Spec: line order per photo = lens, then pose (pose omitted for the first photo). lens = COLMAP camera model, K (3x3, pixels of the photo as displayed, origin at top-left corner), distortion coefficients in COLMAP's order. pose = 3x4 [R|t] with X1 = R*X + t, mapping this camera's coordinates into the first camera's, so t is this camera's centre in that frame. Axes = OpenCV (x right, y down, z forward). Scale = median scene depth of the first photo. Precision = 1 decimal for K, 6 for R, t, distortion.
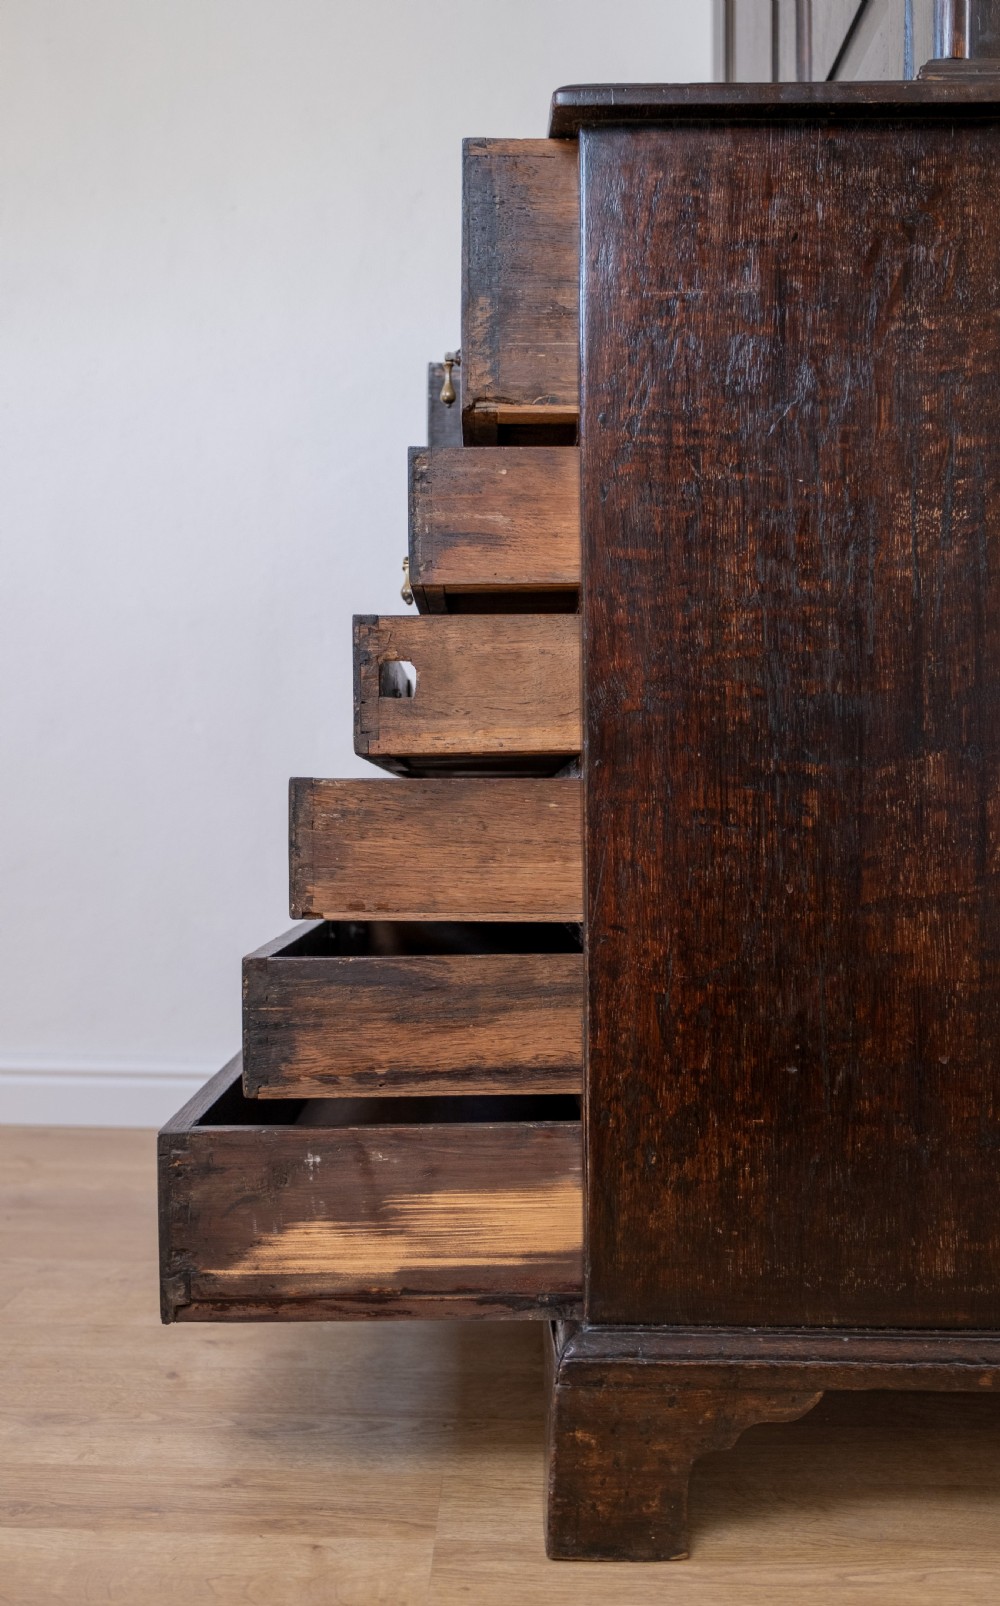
lens RADIAL K [[1463.3, 0, 508.4], [0, 1463.3, 796.7], [0, 0, 1]] dist [0.006569, 0.000000]
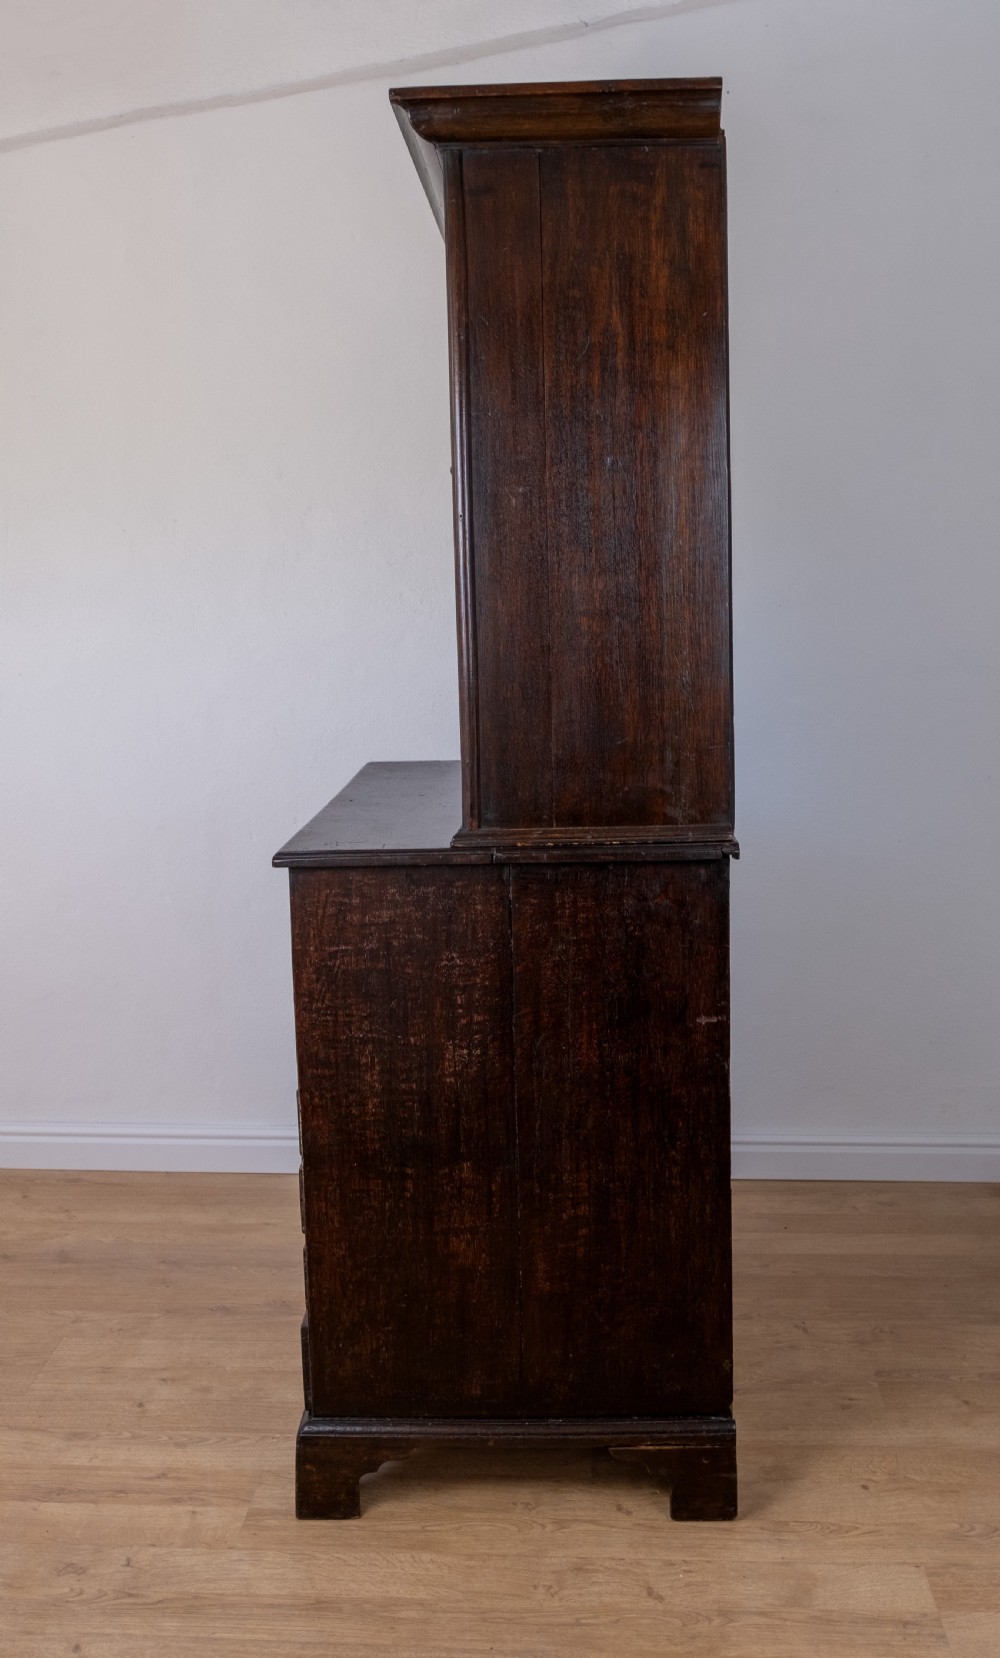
lens RADIAL K [[1518.2, 0, 511.6], [0, 1518.2, 796.3], [0, 0, 1]] dist [-0.014461, 0.044250]
pose [[0.999186, -0.017888, -0.036149, 0.443098], [0.022621, 0.990575, 0.135091, -0.843711], [0.033392, -0.135799, 0.990174, -1.086427]]
